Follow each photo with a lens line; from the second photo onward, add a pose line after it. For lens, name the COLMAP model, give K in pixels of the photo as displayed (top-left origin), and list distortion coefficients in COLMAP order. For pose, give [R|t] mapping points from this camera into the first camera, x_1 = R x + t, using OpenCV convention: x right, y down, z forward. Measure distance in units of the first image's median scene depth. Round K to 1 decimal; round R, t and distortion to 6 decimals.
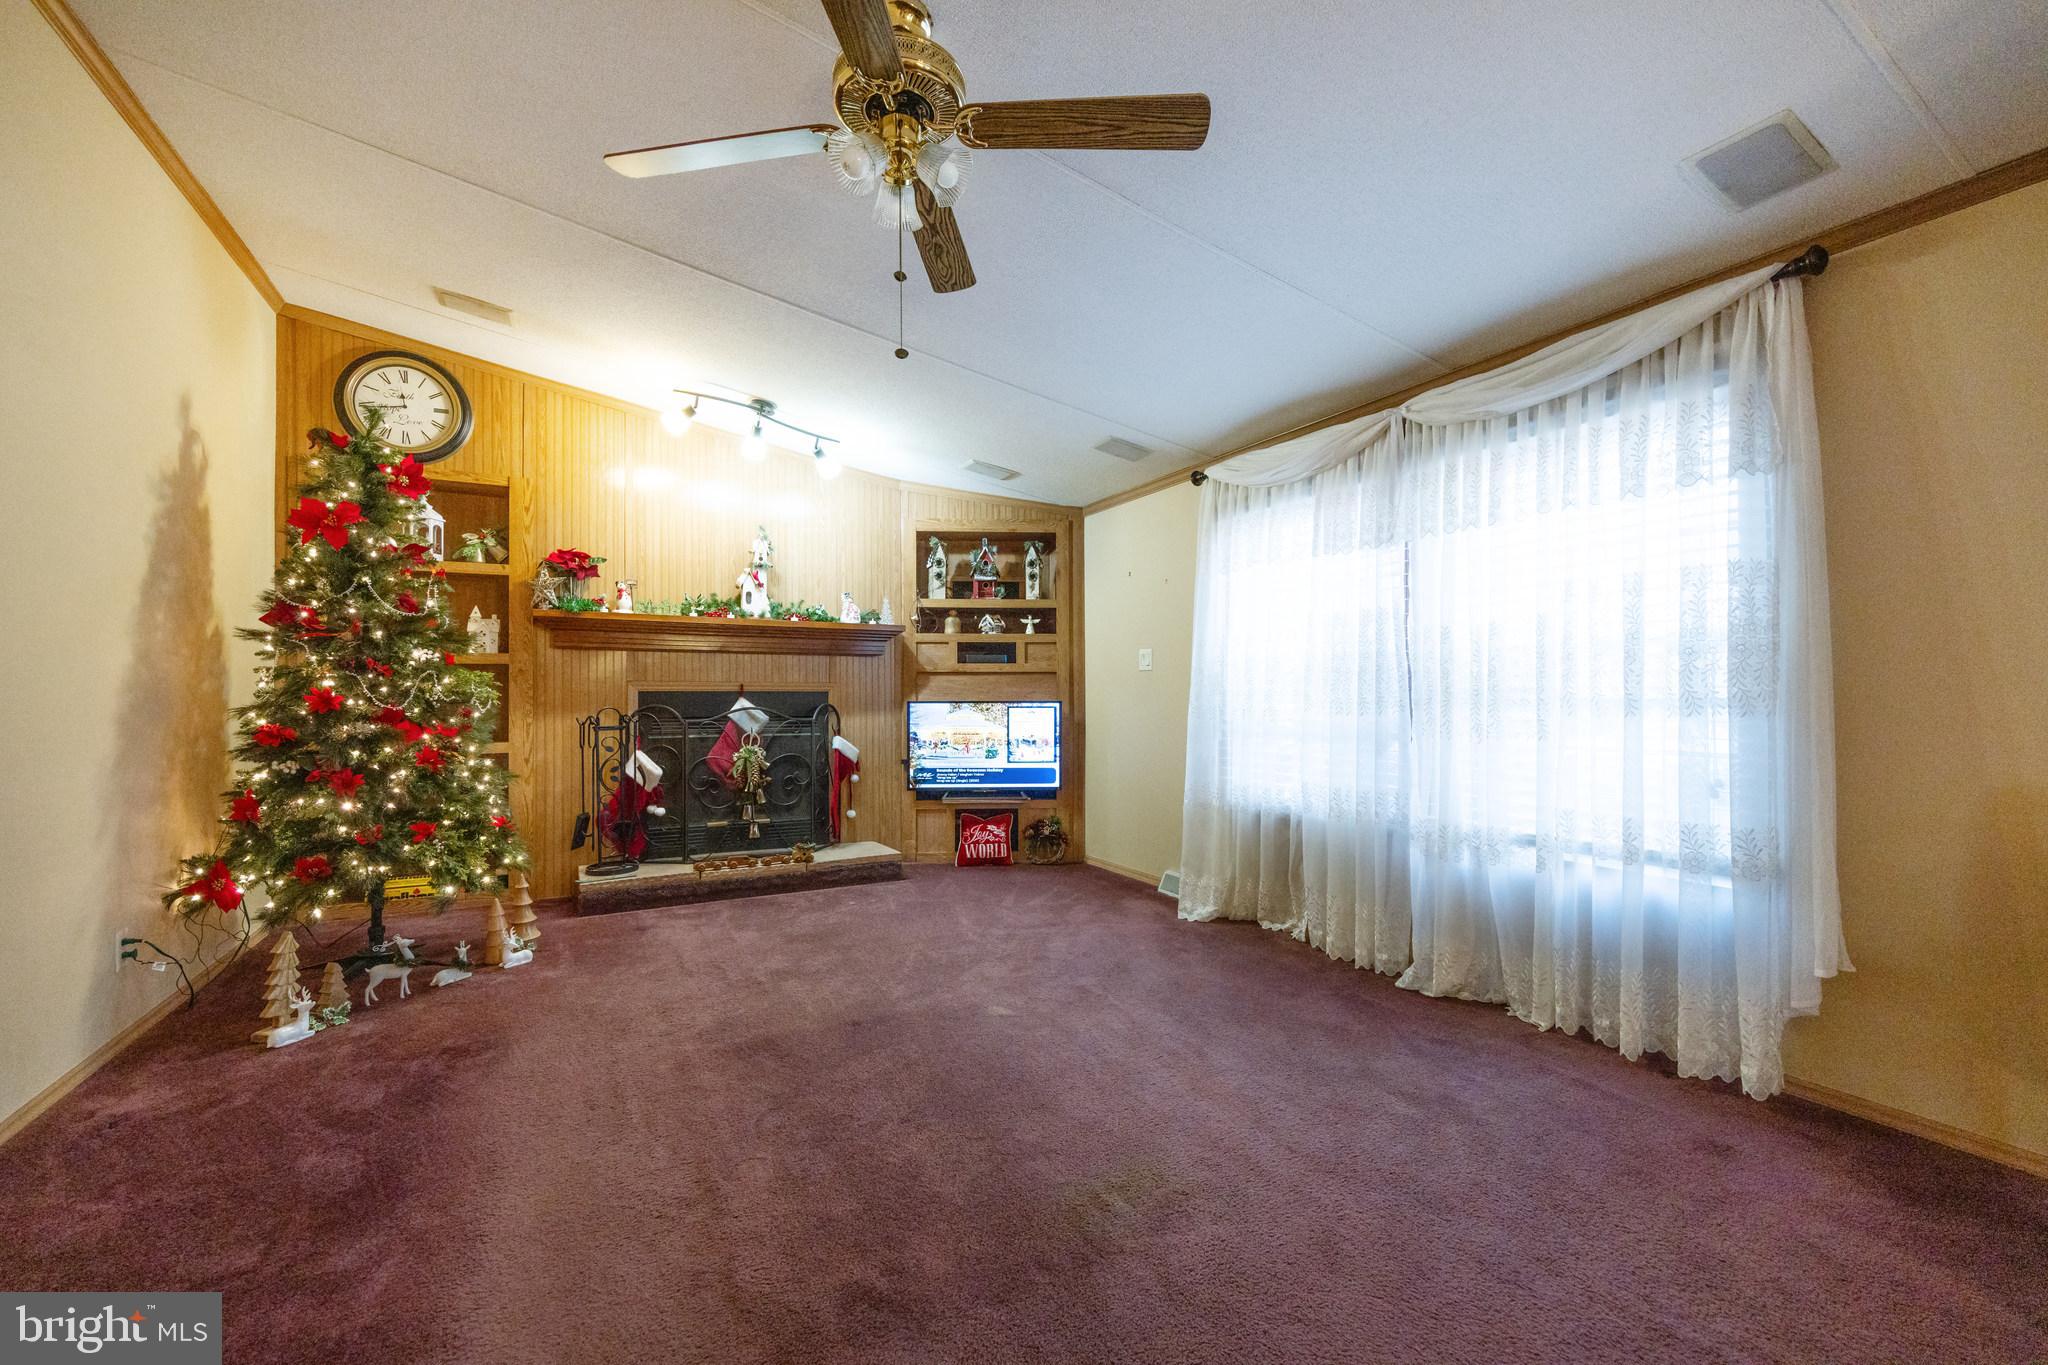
lens RADIAL K [[827.9, 0, 1024.0], [0, 827.9, 682.5], [0, 0, 1]] dist [-0.000690, 0.000044]
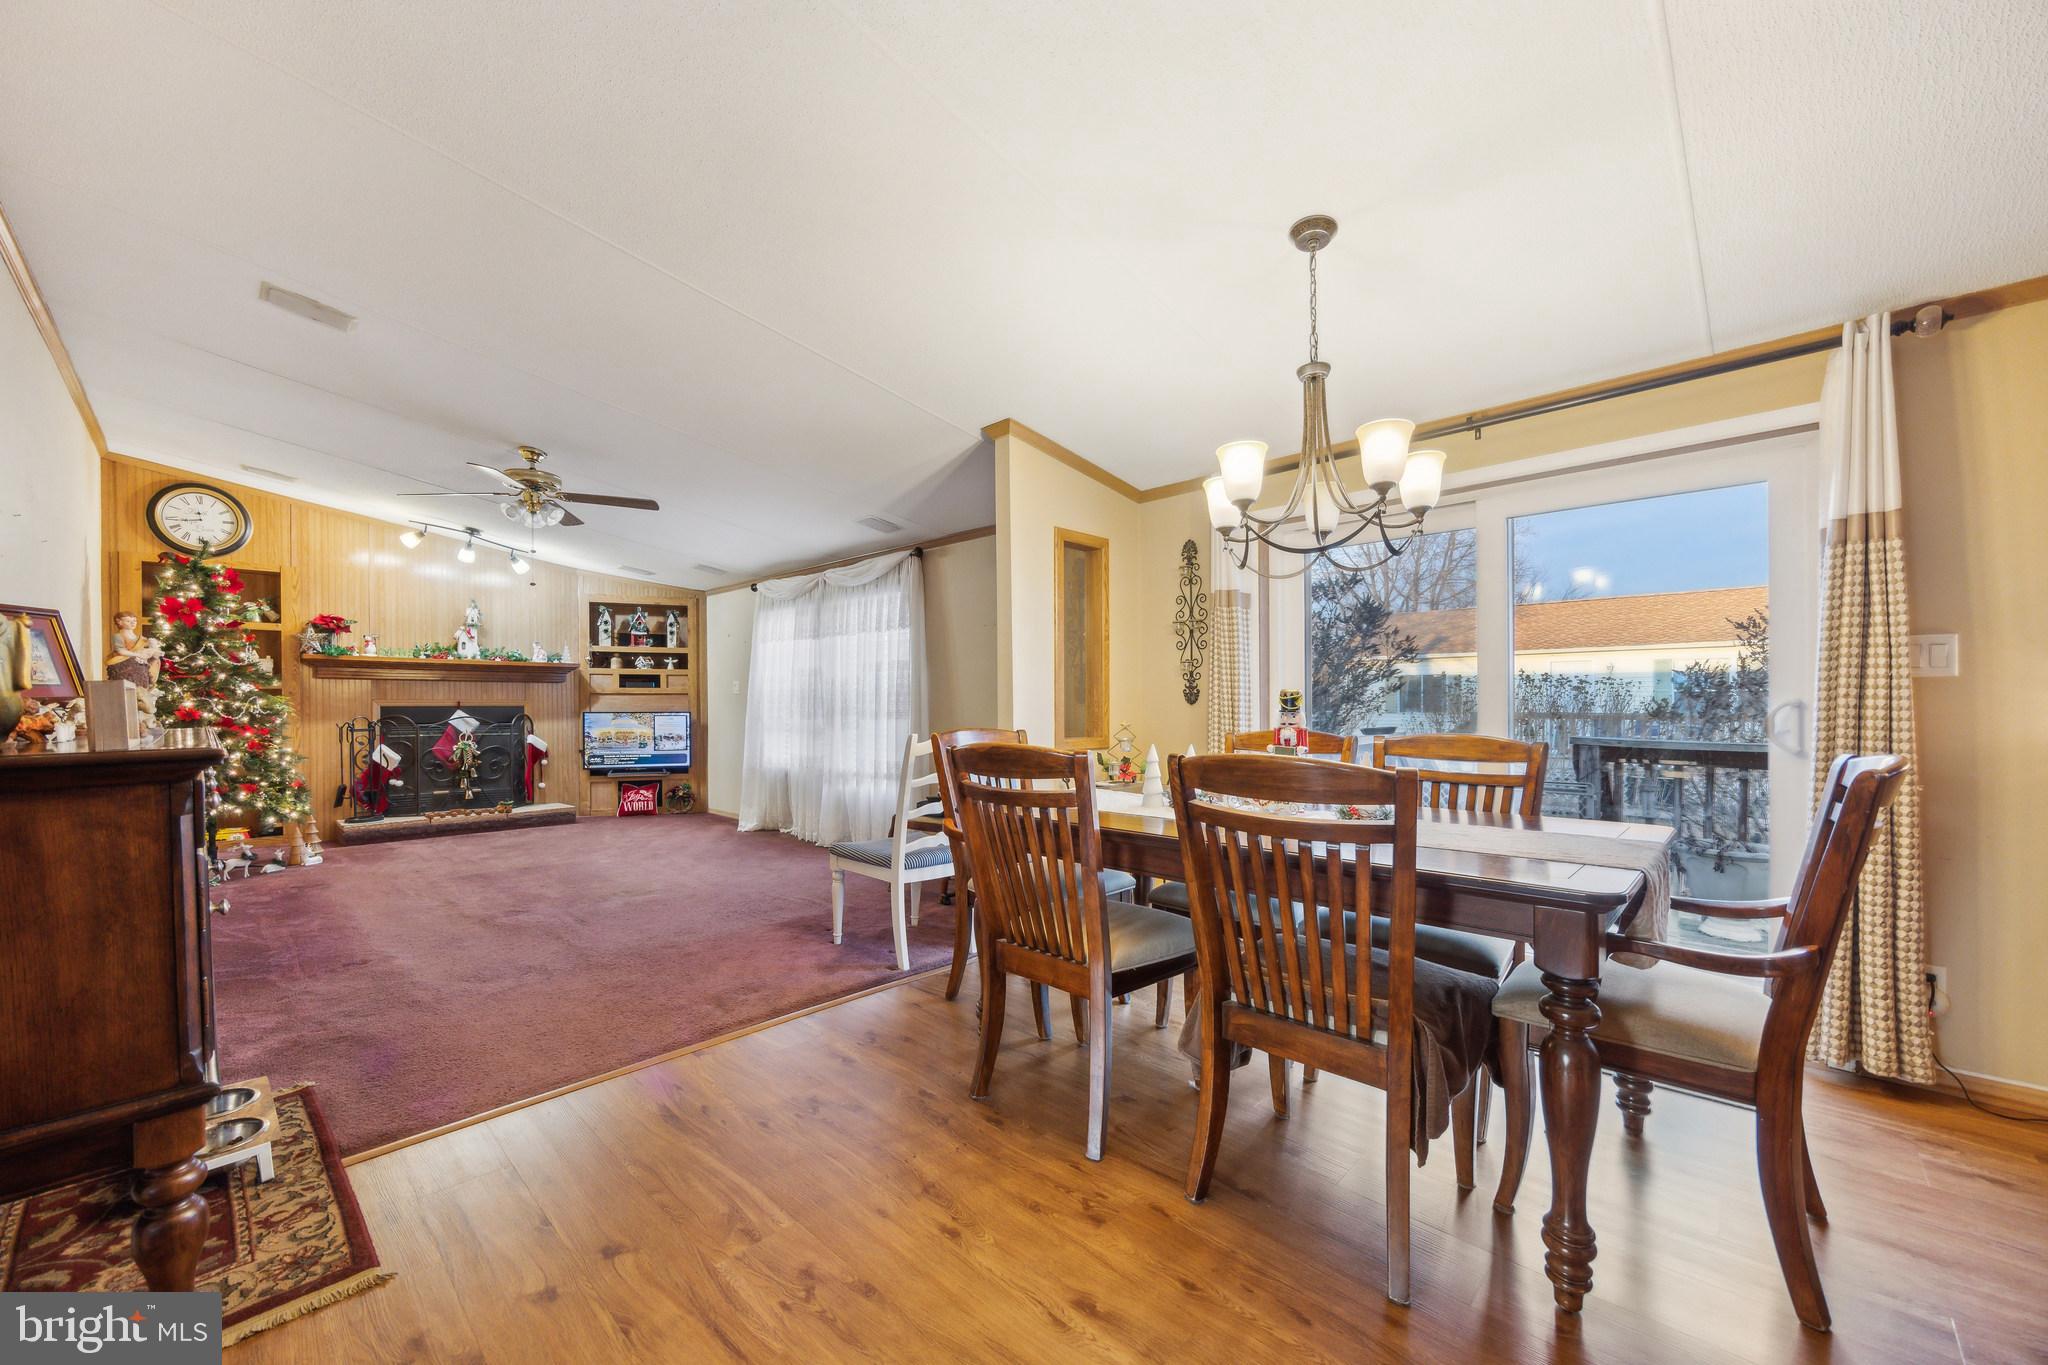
lens RADIAL K [[768.3, 0, 1005.1], [0, 768.3, 709.3], [0, 0, 1]] dist [-0.000576, -0.000154]
pose [[0.956517, -0.000783, 0.291676, 0.231497], [-0.005996, 0.999732, 0.022347, -0.023078], [-0.291615, -0.023124, 0.956256, -0.715386]]
